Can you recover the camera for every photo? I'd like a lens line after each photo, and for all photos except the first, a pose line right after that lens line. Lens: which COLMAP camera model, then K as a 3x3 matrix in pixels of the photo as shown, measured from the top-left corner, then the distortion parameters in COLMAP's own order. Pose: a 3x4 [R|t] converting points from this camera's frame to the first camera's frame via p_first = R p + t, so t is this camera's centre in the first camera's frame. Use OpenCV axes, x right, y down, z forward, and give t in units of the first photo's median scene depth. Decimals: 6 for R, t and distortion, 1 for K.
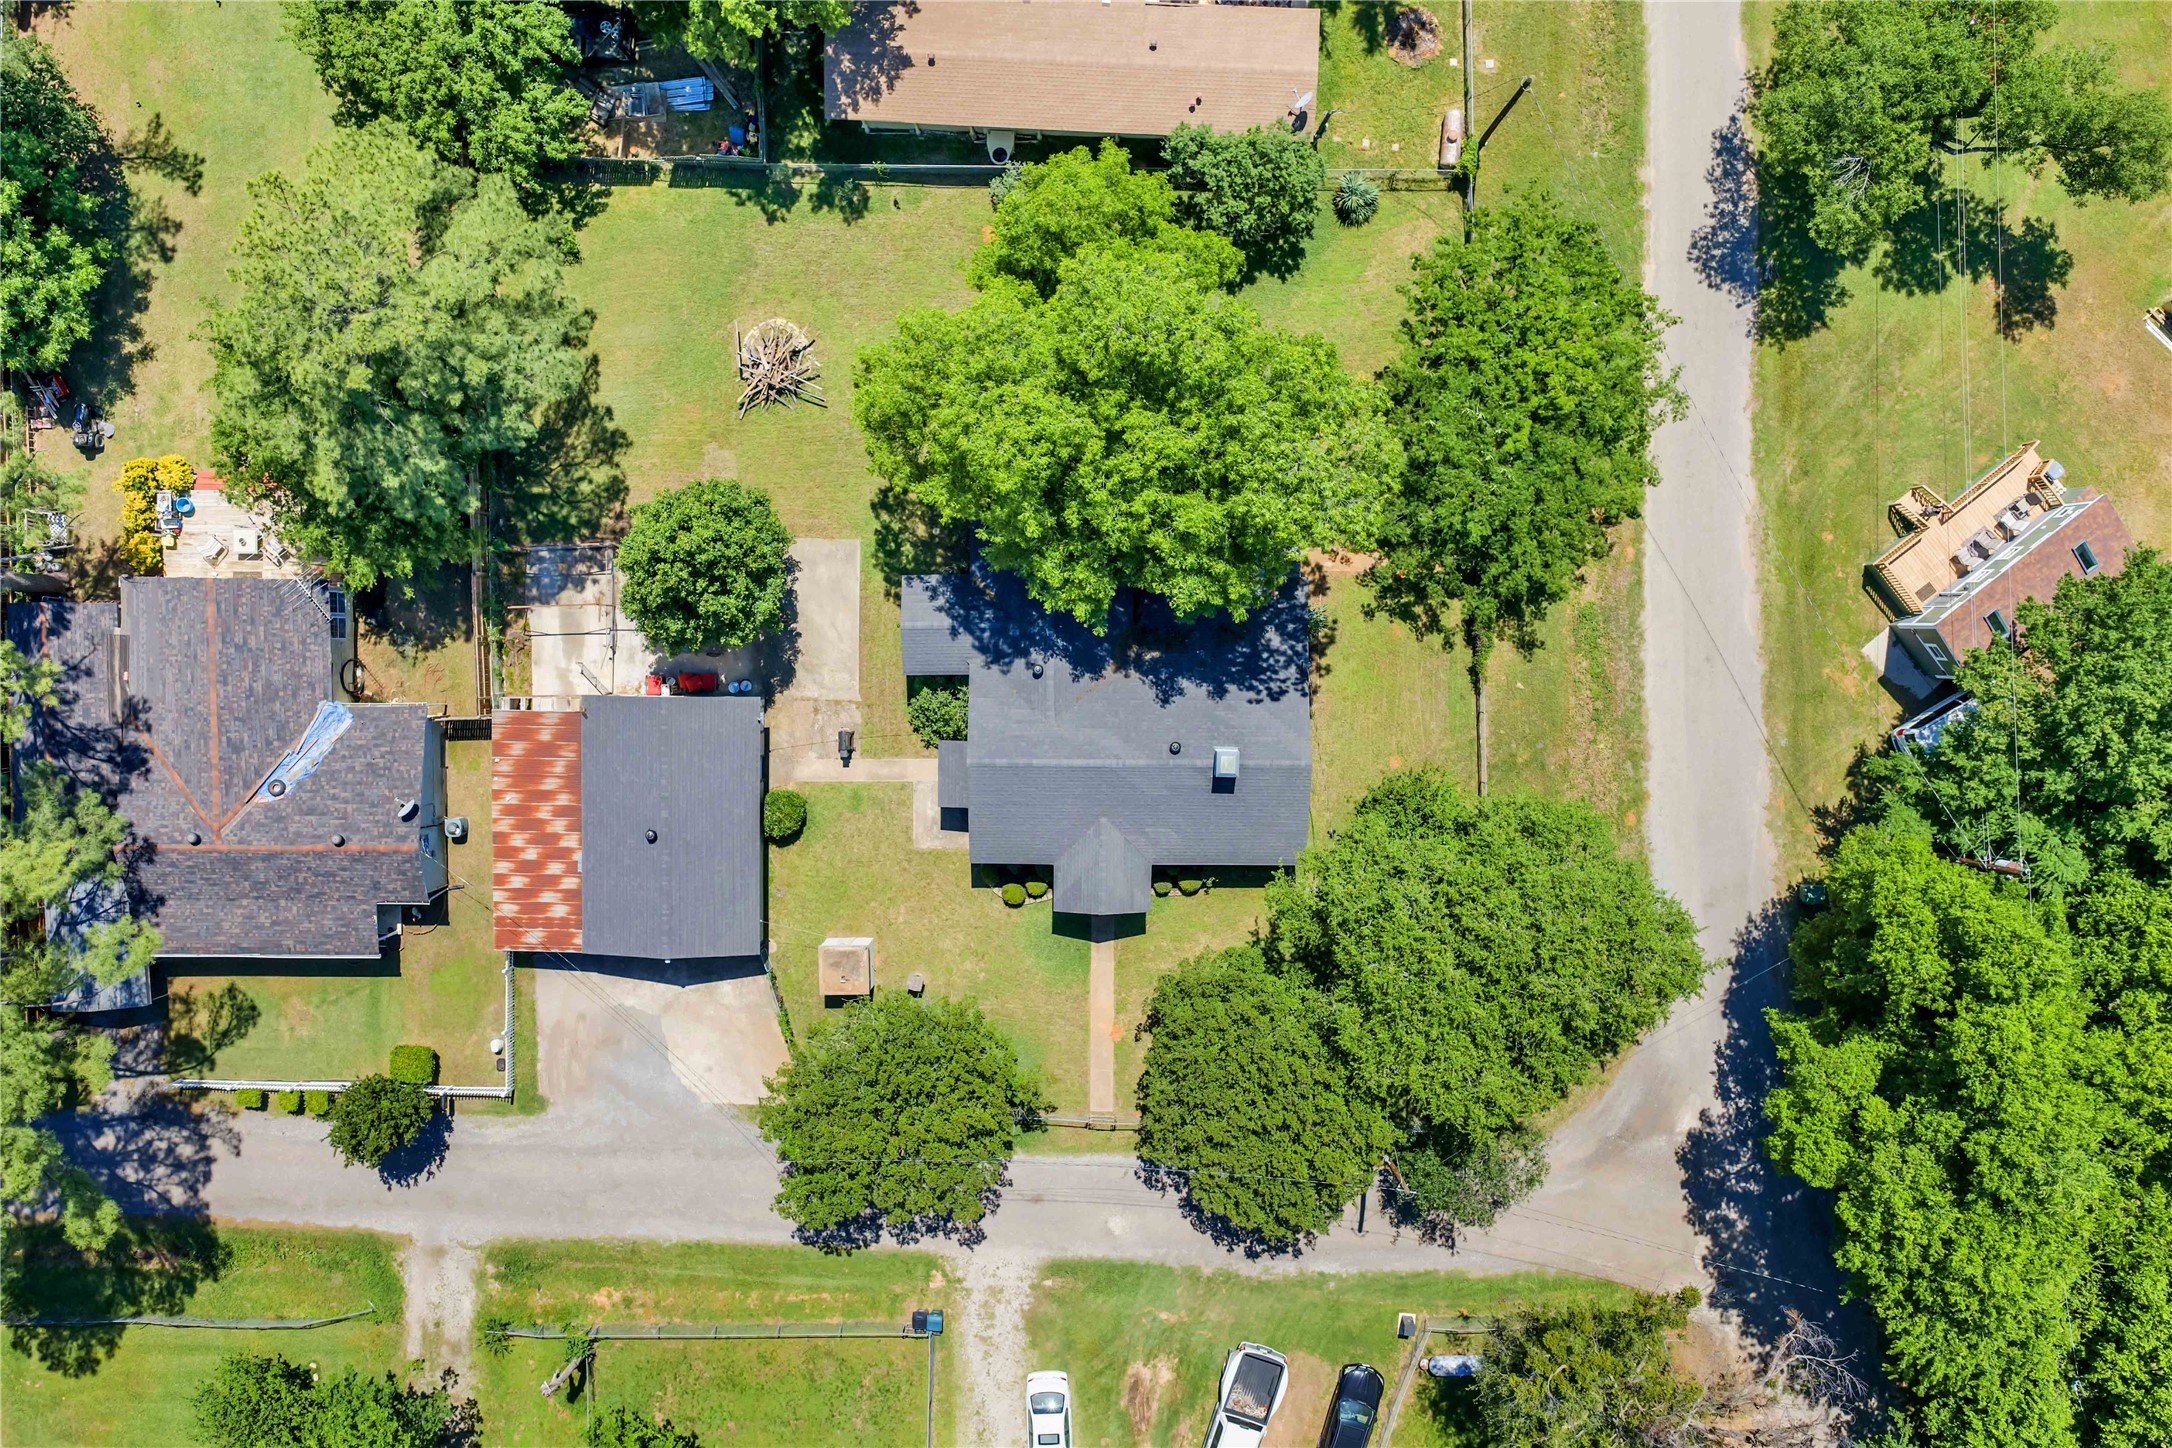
lens RADIAL K [[1794.0, 0, 1089.3], [0, 1794.0, 711.6], [0, 0, 1]] dist [0.003480, -0.000379]
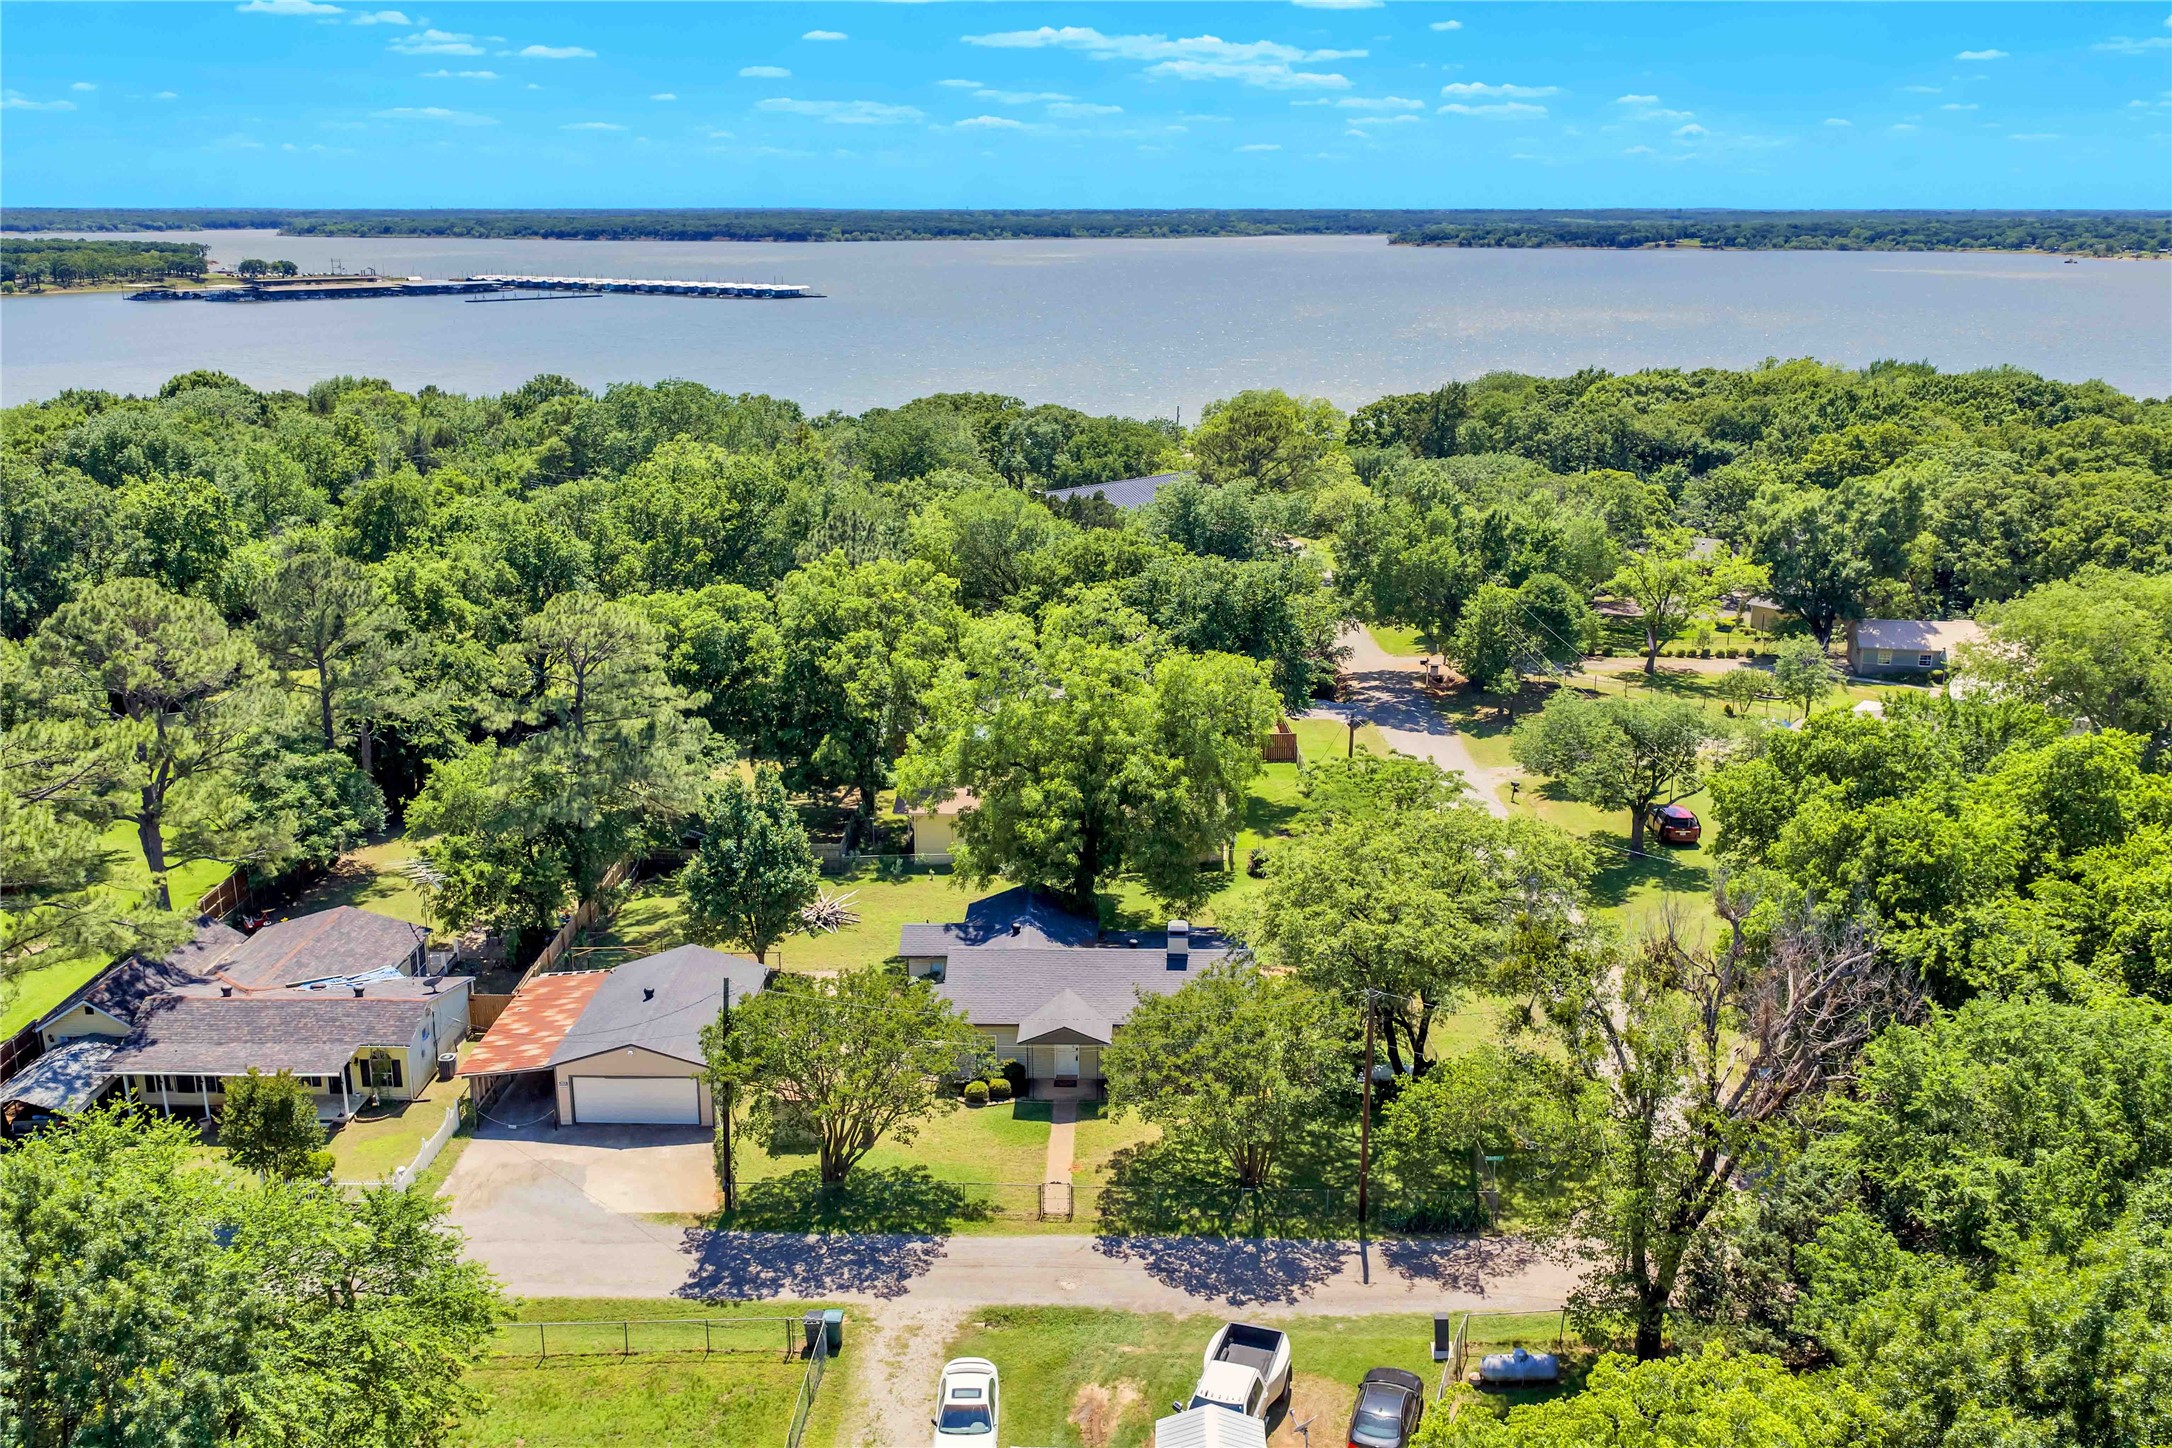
lens RADIAL K [[1823.1, 0, 1096.9], [0, 1823.1, 725.4], [0, 0, 1]] dist [0.010443, -0.015705]
pose [[0.999889, 0.004932, -0.014051, 0.038450], [-0.014806, 0.228338, -0.973469, 1.040829], [-0.001593, 0.973570, 0.228385, 0.561710]]
